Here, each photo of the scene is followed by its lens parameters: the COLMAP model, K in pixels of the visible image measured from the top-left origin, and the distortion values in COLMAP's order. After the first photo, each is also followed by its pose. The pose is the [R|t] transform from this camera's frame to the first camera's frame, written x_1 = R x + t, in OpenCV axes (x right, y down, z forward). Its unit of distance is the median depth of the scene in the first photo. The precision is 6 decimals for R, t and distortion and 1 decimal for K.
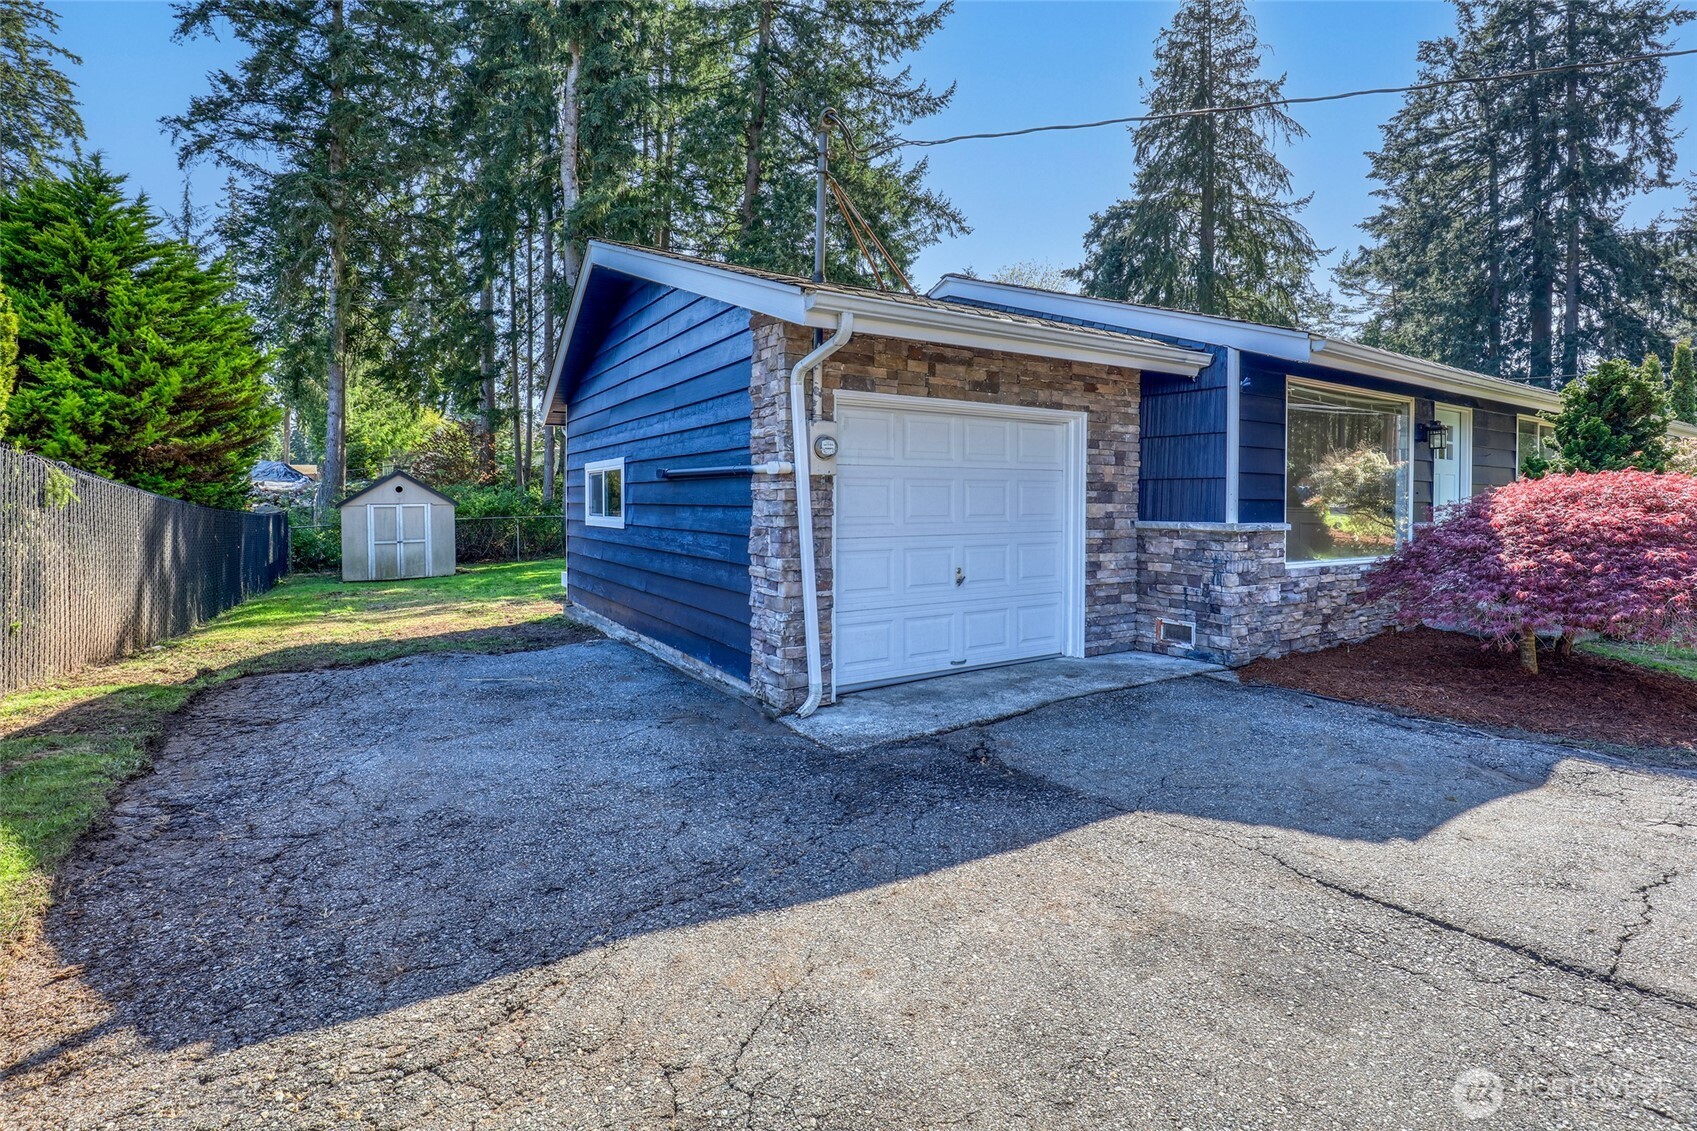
lens RADIAL K [[809.6, 0, 846.5], [0, 809.6, 537.3], [0, 0, 1]] dist [-0.002555, 0.004454]
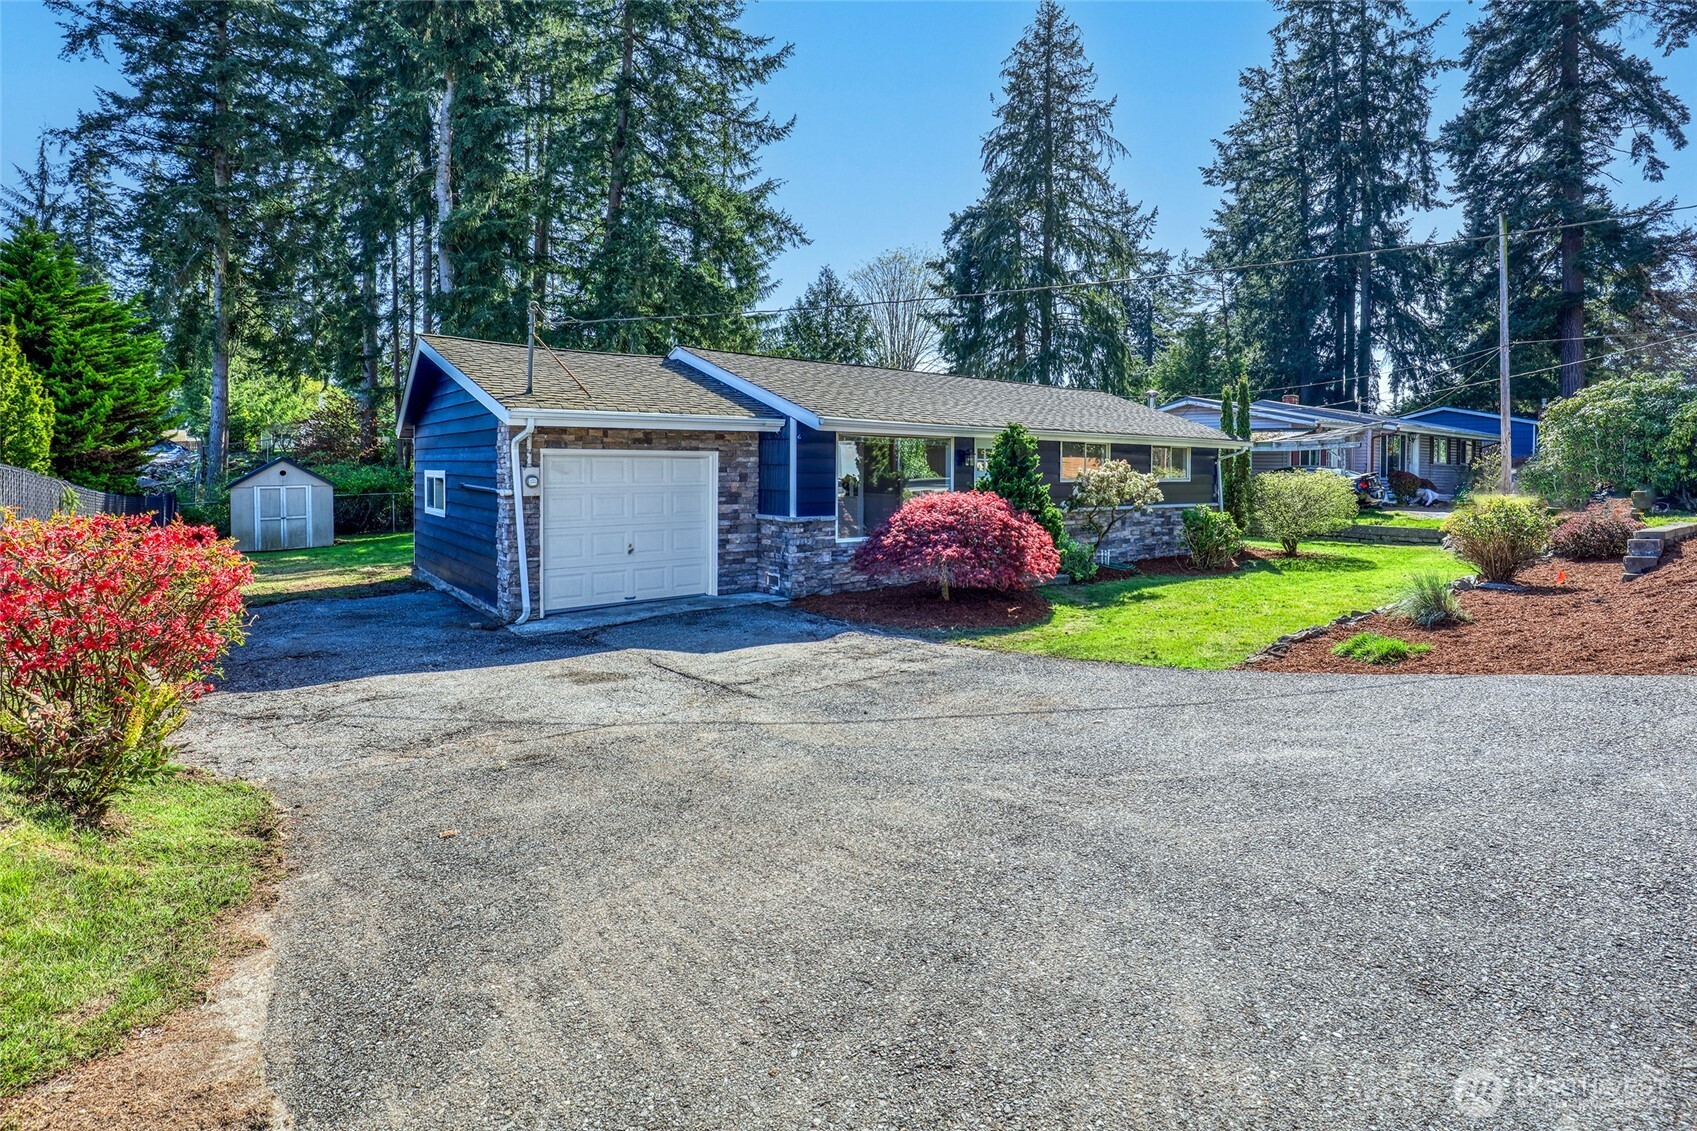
lens RADIAL K [[838.1, 0, 869.3], [0, 838.1, 500.7], [0, 0, 1]] dist [-0.024041, 0.013731]
pose [[0.993363, -0.000949, 0.115021, 0.118002], [0.000920, 1.000000, 0.000307, -0.014730], [-0.115021, -0.000199, 0.993363, -0.226724]]
